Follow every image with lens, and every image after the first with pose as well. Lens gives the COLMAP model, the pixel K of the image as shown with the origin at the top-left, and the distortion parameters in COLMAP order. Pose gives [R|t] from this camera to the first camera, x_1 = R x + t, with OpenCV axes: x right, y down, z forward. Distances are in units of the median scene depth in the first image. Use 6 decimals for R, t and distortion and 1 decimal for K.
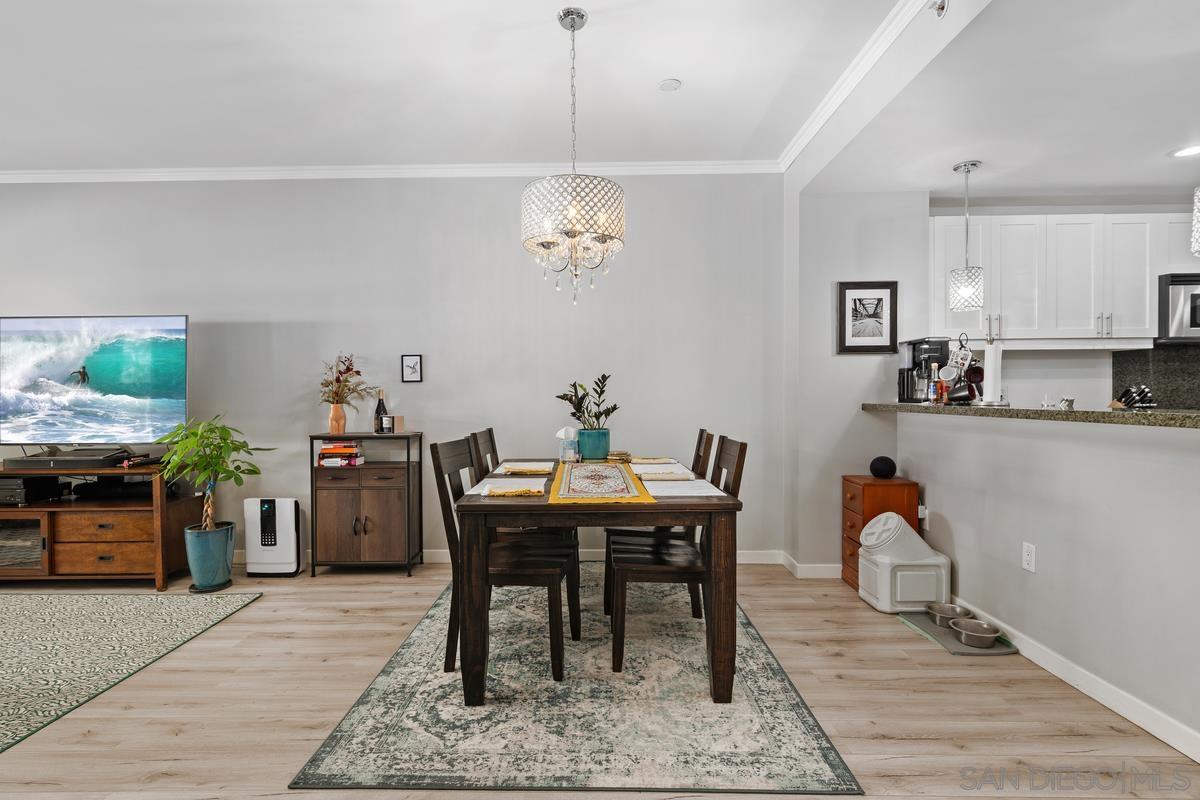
lens RADIAL K [[579.5, 0, 583.6], [0, 579.5, 408.4], [0, 0, 1]] dist [0.001073, -0.000224]
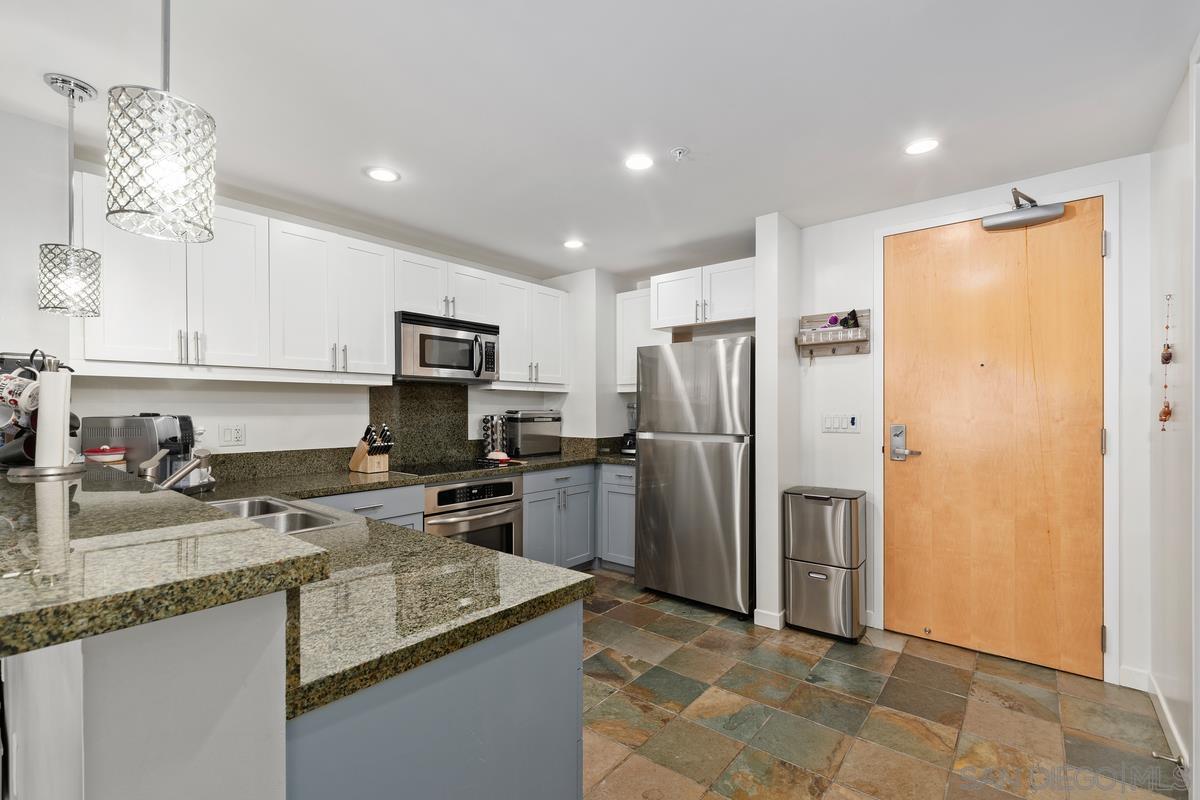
lens RADIAL K [[529.5, 0, 590.2], [0, 529.5, 412.3], [0, 0, 1]] dist [0.001045, -0.000120]
pose [[0.632085, 0.002301, 0.774895, 0.524633], [0.014413, 0.999788, -0.014726, -0.043000], [-0.774765, 0.020477, 0.631918, 0.186641]]
